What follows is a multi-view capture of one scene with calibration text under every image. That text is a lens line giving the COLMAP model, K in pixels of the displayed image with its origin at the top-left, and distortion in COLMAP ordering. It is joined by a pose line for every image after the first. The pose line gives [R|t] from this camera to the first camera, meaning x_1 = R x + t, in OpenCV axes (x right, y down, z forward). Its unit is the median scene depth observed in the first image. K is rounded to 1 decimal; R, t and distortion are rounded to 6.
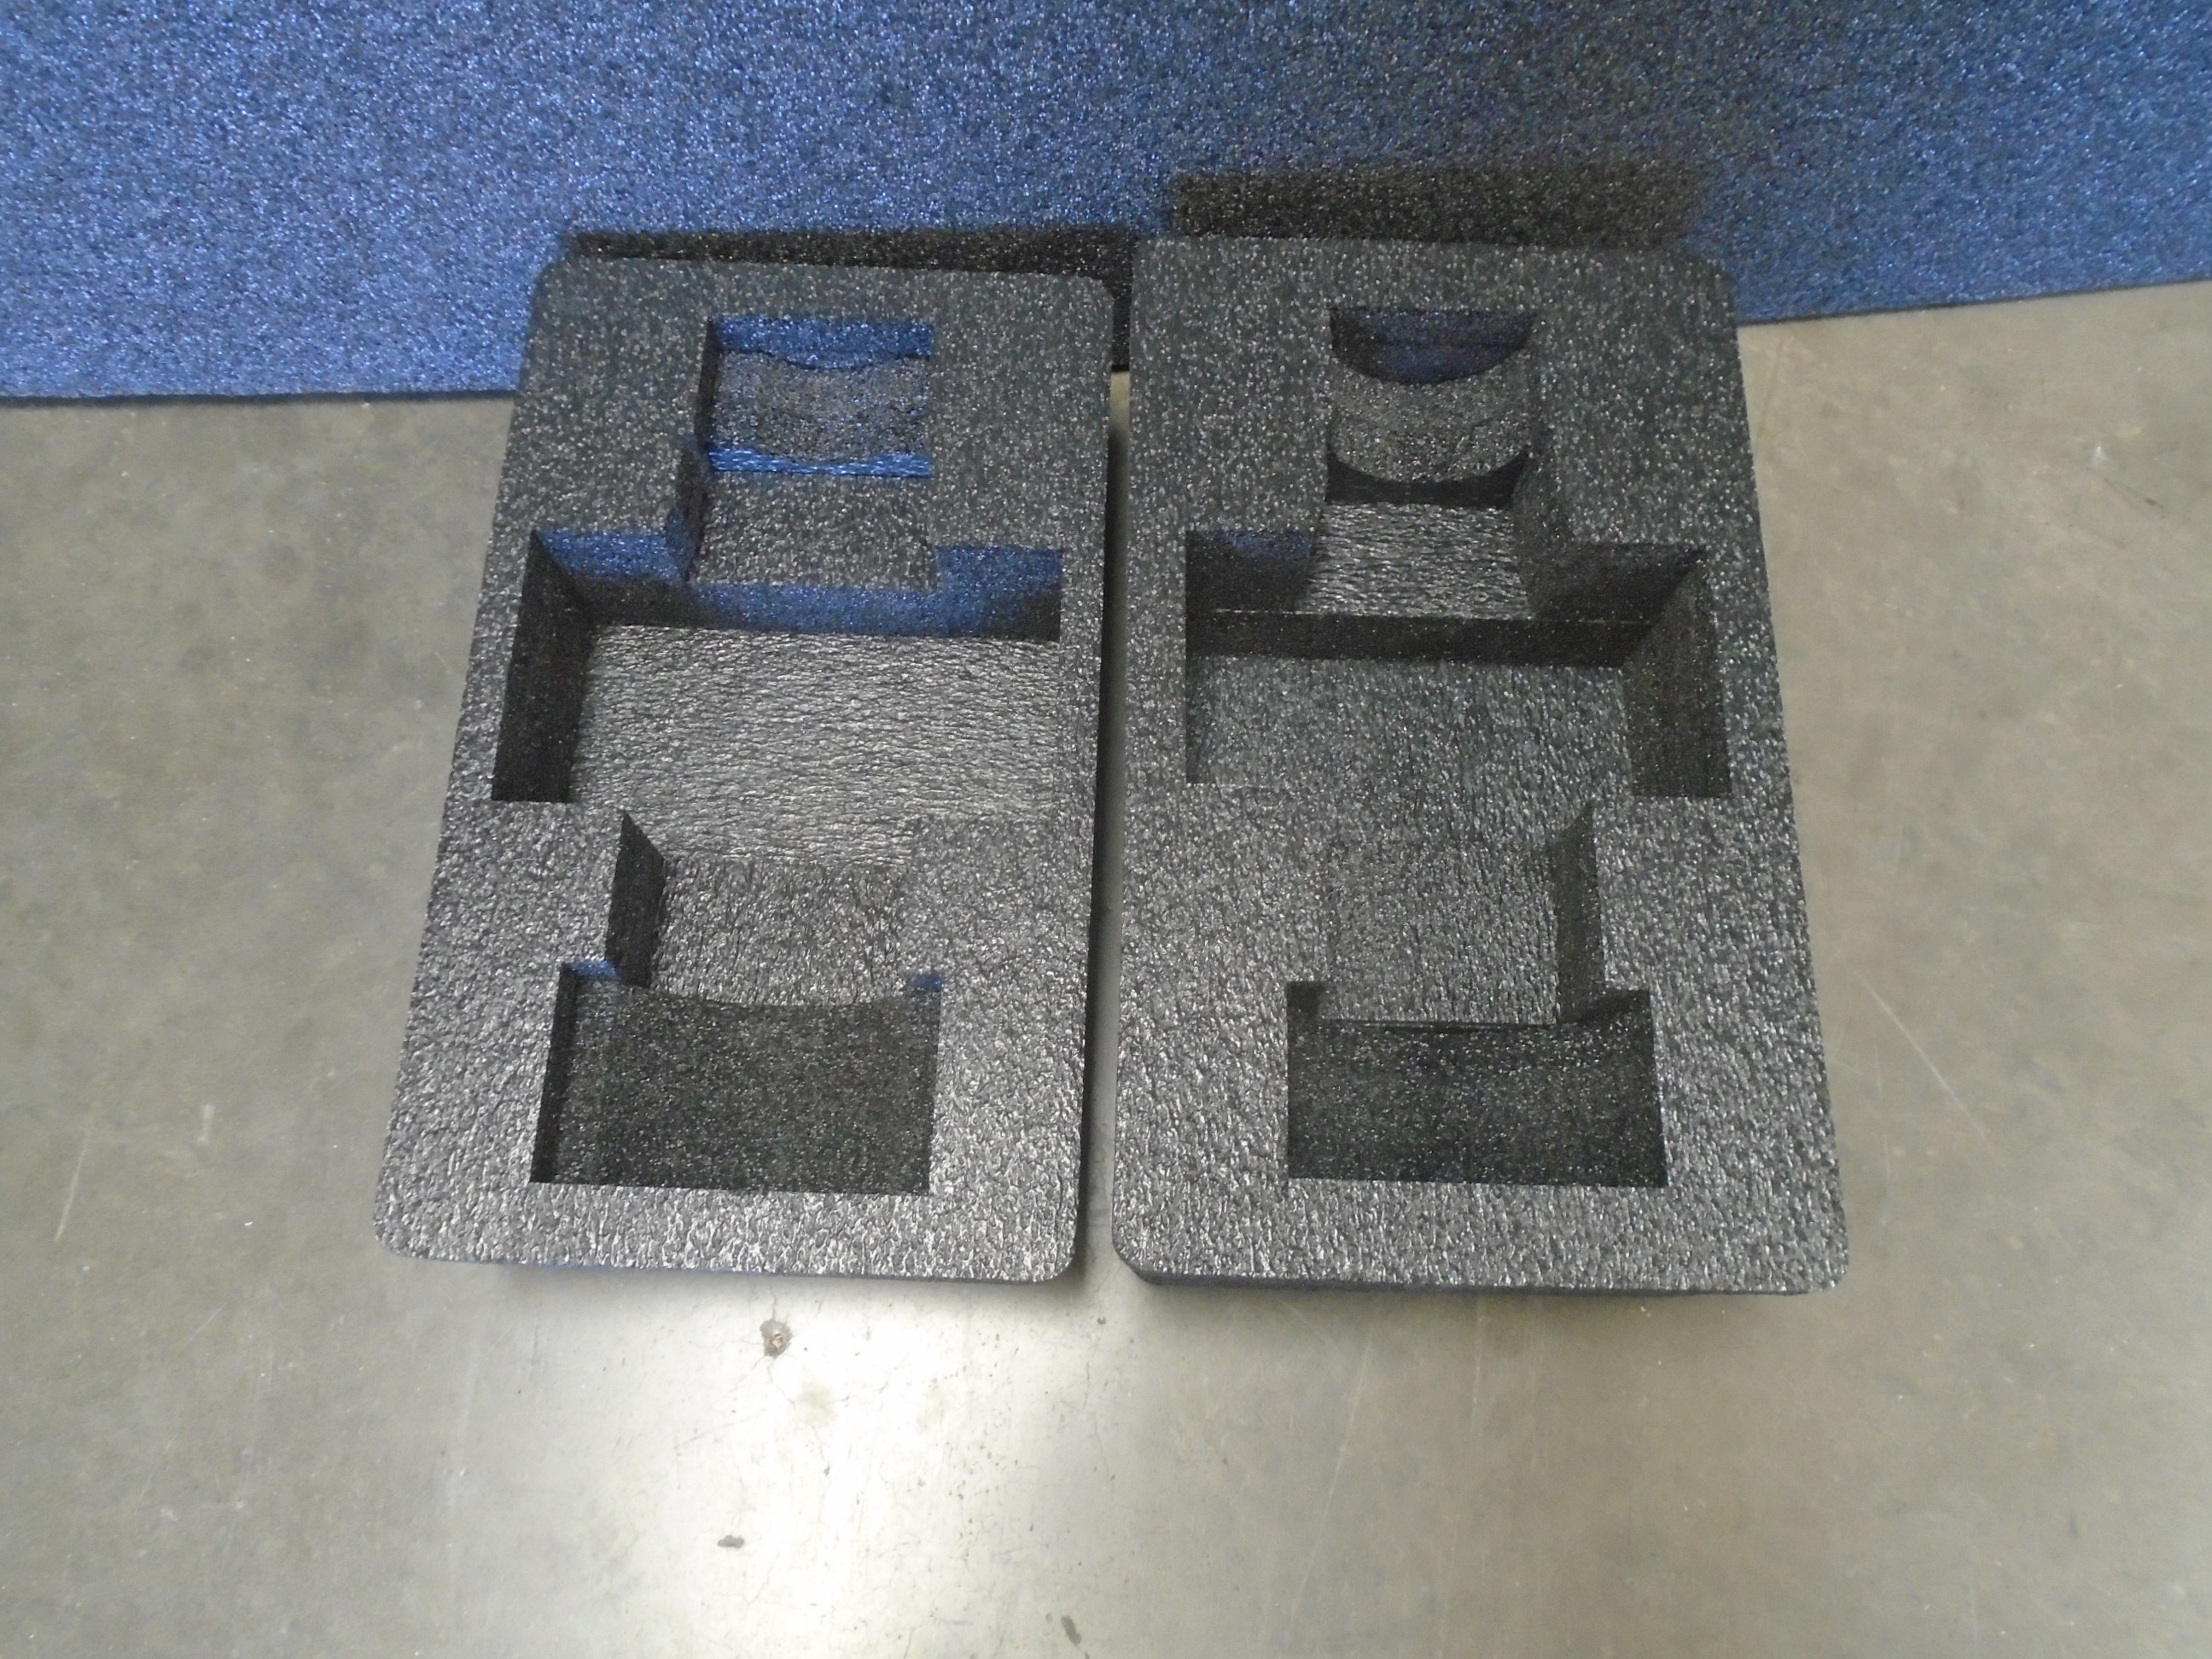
lens RADIAL K [[1837.1, 0, 1106.0], [0, 1837.1, 829.5], [0, 0, 1]] dist [-0.005602, 0.003186]
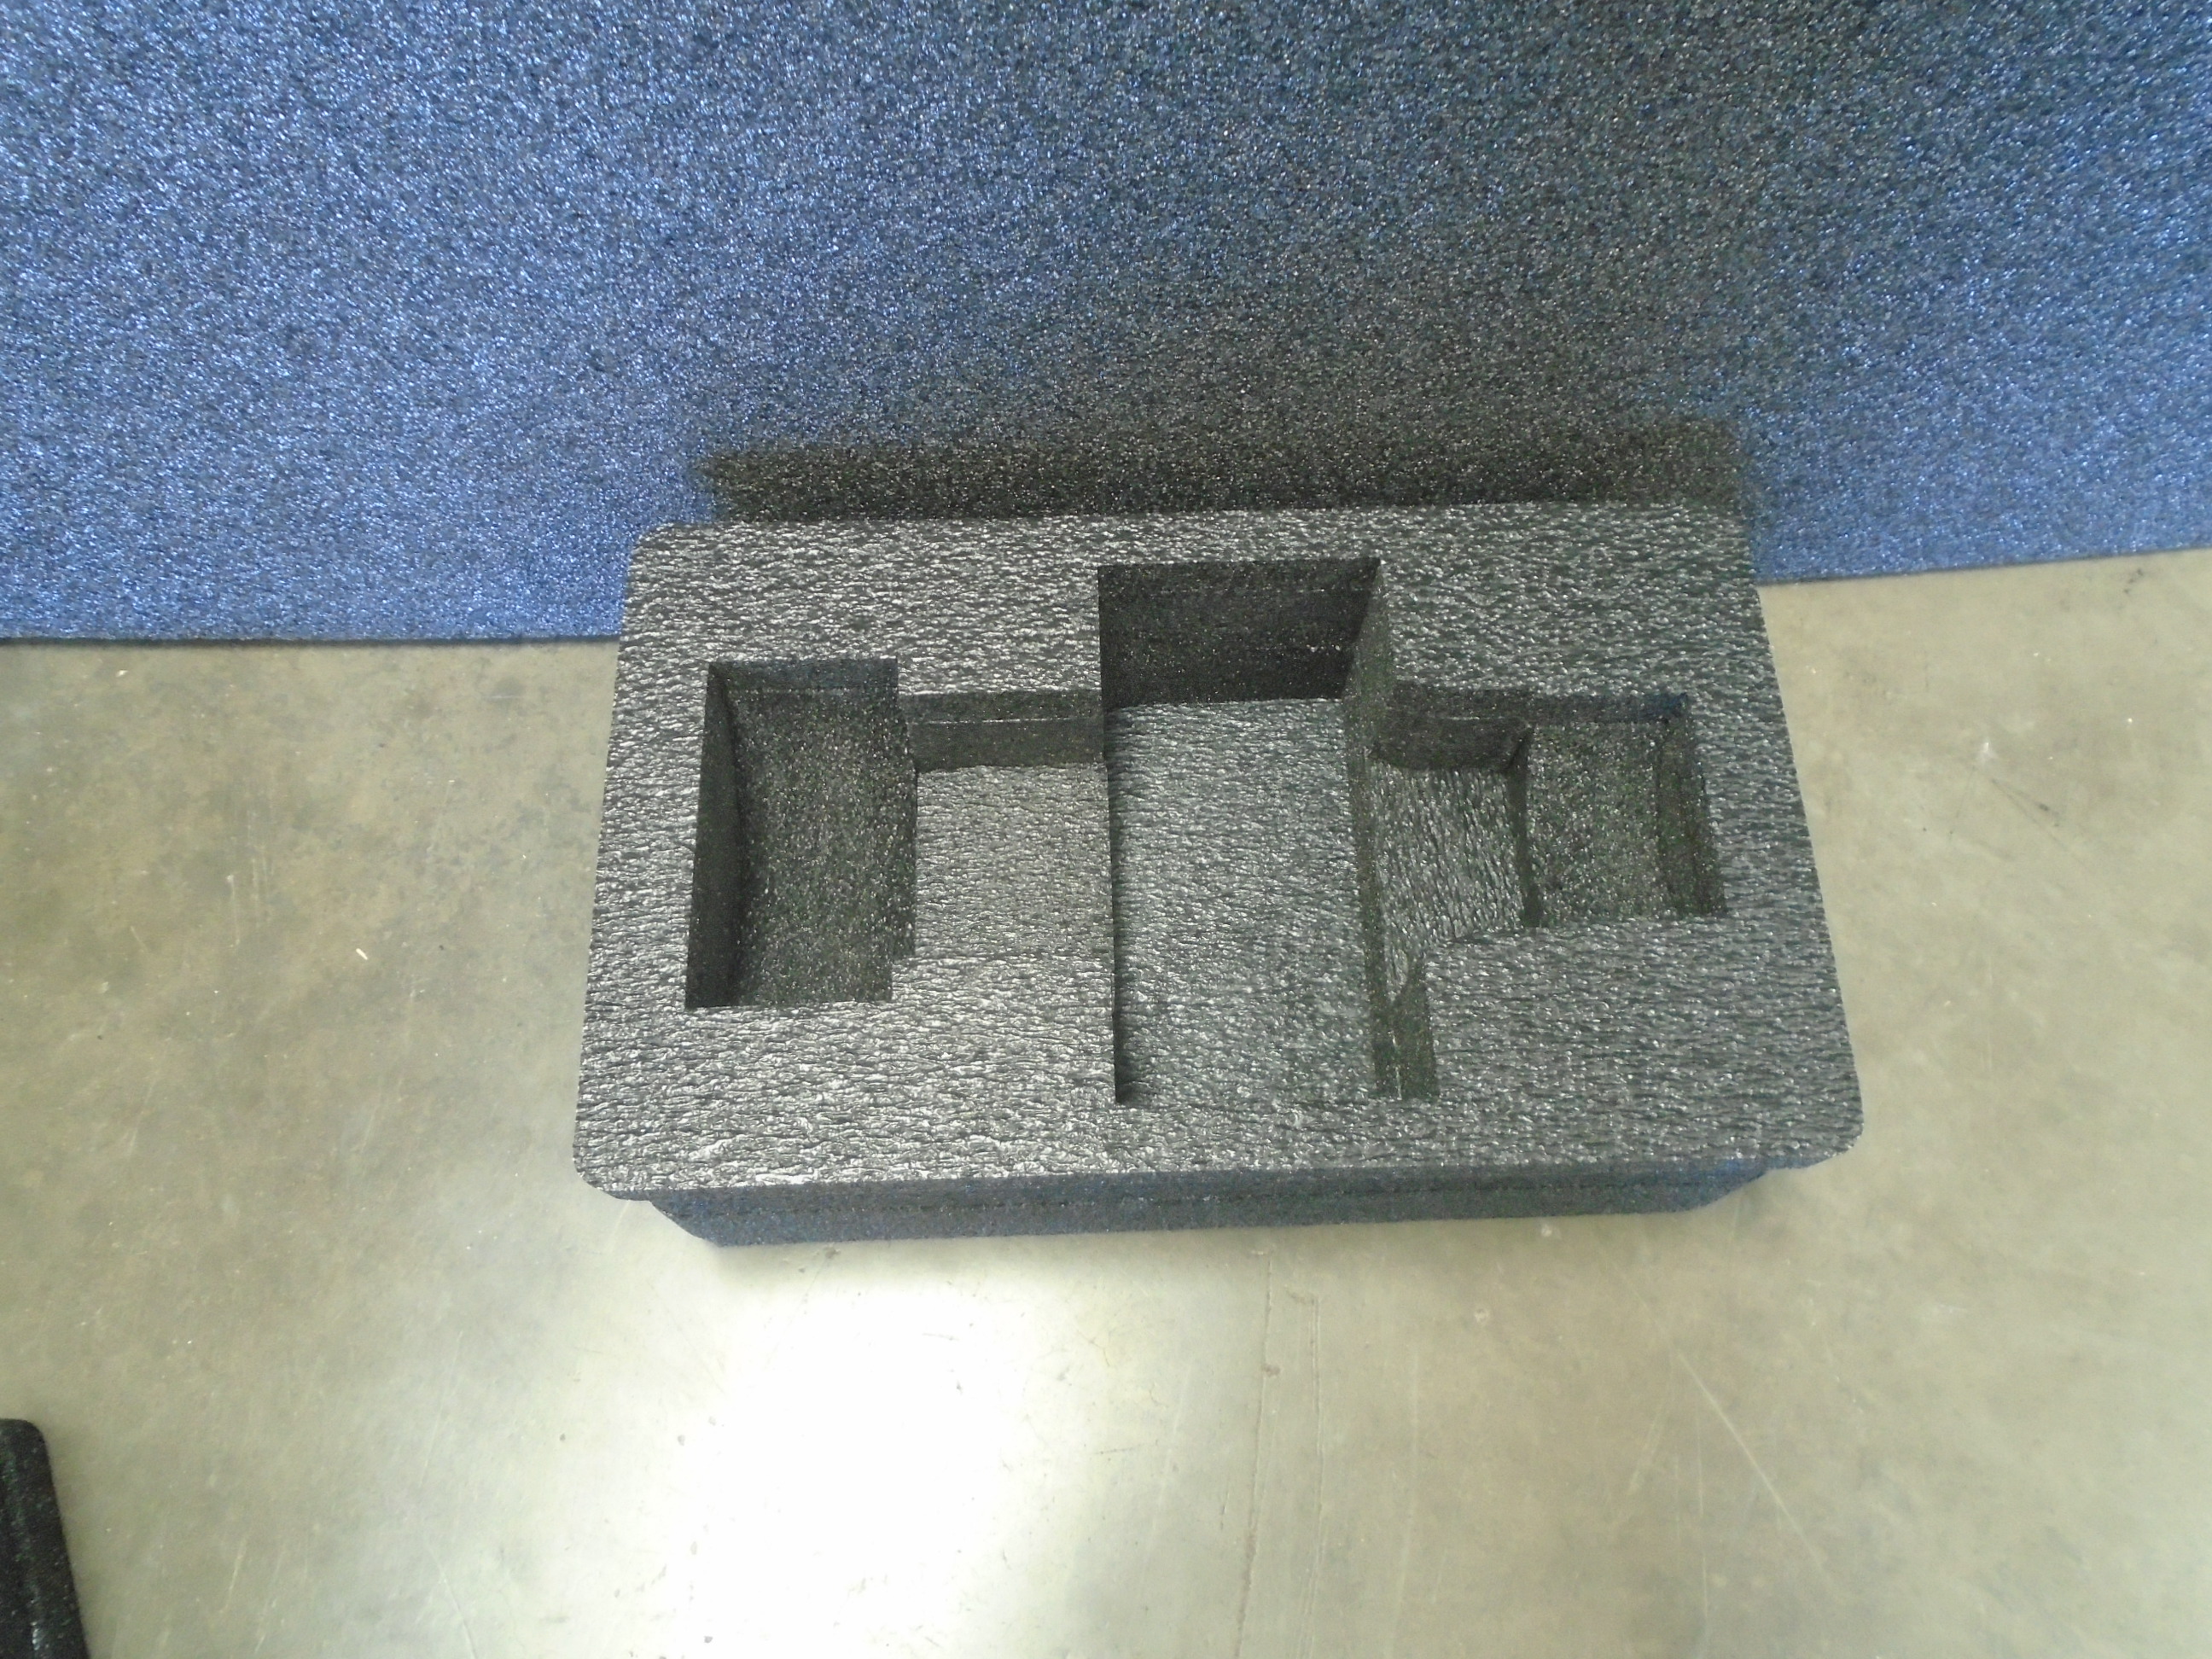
lens RADIAL K [[1812.1, 0, 1121.7], [0, 1812.1, 799.5], [0, 0, 1]] dist [0.001312, -0.007642]
pose [[0.999128, 0.028739, -0.030290, 0.164163], [-0.030581, 0.997595, -0.062204, -0.128084], [0.028430, 0.063076, 0.997604, 0.115855]]
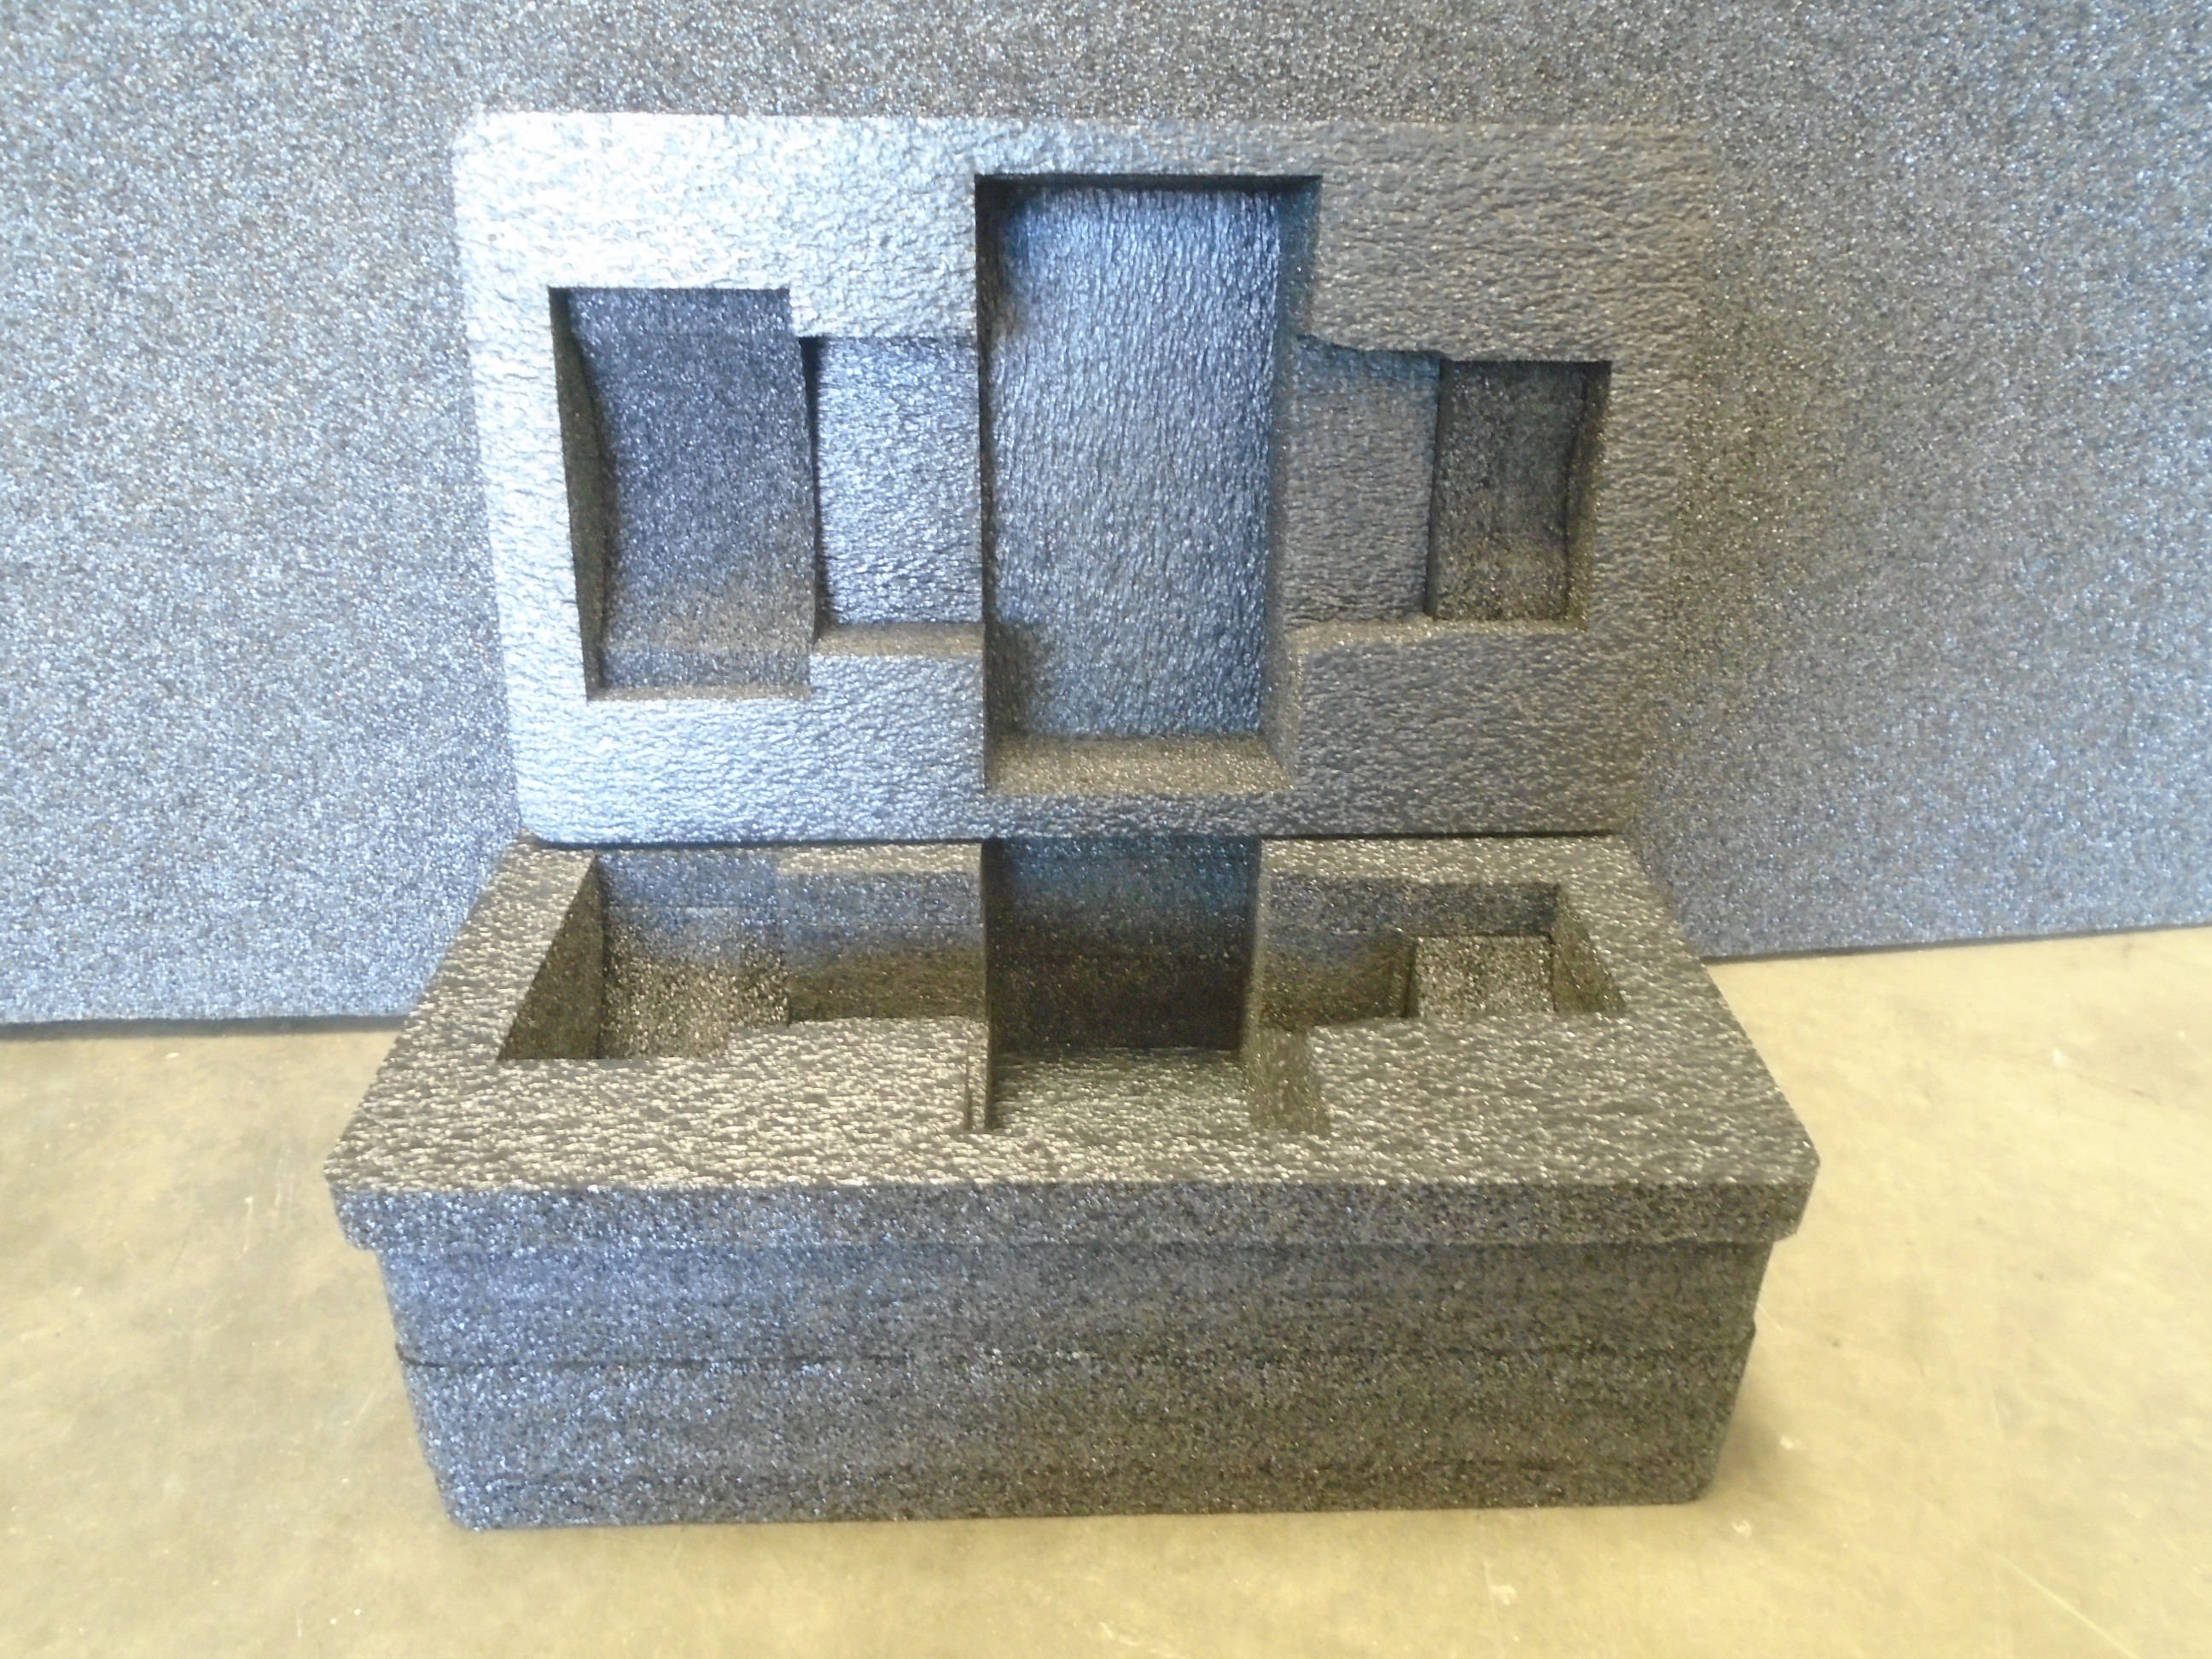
lens RADIAL K [[1780.6, 0, 1108.3], [0, 1780.6, 740.4], [0, 0, 1]] dist [-0.003494, -0.005053]
pose [[0.999593, -0.016289, 0.023435, 0.058478], [0.028124, 0.701884, -0.711736, 0.339645], [-0.004855, 0.712105, 0.702056, 0.307827]]
